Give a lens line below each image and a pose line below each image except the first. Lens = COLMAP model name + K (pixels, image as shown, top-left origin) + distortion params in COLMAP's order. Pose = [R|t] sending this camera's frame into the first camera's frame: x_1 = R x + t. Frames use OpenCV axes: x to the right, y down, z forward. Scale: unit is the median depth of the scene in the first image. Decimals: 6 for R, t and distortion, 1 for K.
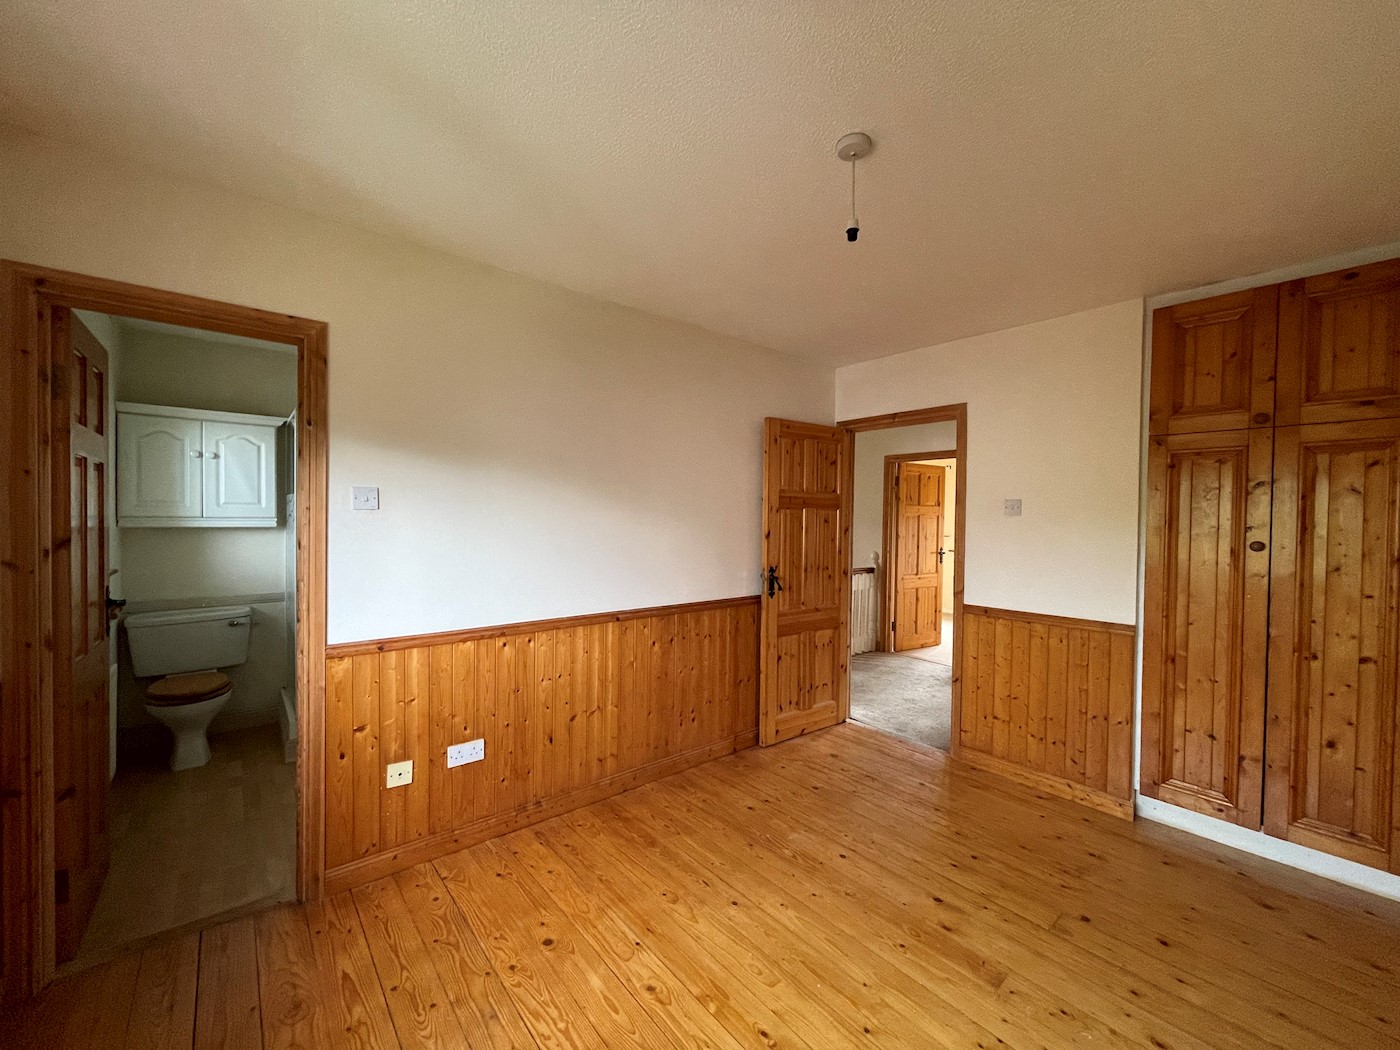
lens RADIAL K [[564.6, 0, 696.5], [0, 564.6, 525.8], [0, 0, 1]] dist [0.001629, -0.000331]
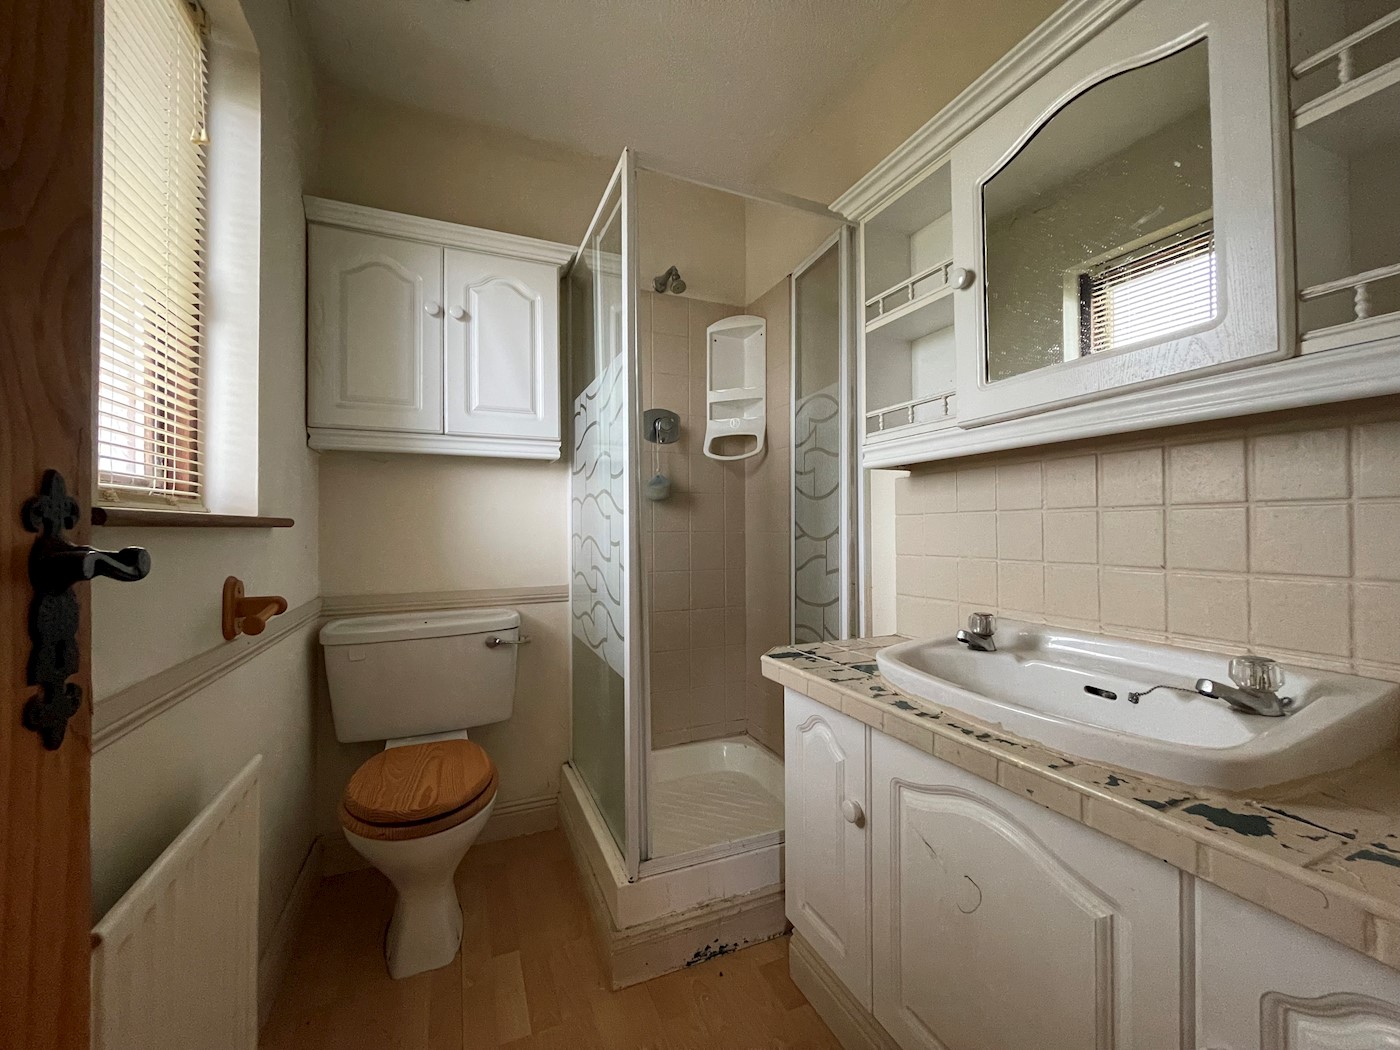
lens RADIAL K [[565.8, 0, 700.0], [0, 565.8, 525.0], [0, 0, 1]] dist [-0.029125, -0.000079]
pose [[0.955748, -0.024753, -0.293142, -0.499404], [0.018103, 0.999514, -0.025377, 0.083968], [0.293628, 0.018947, 0.955732, 0.576880]]
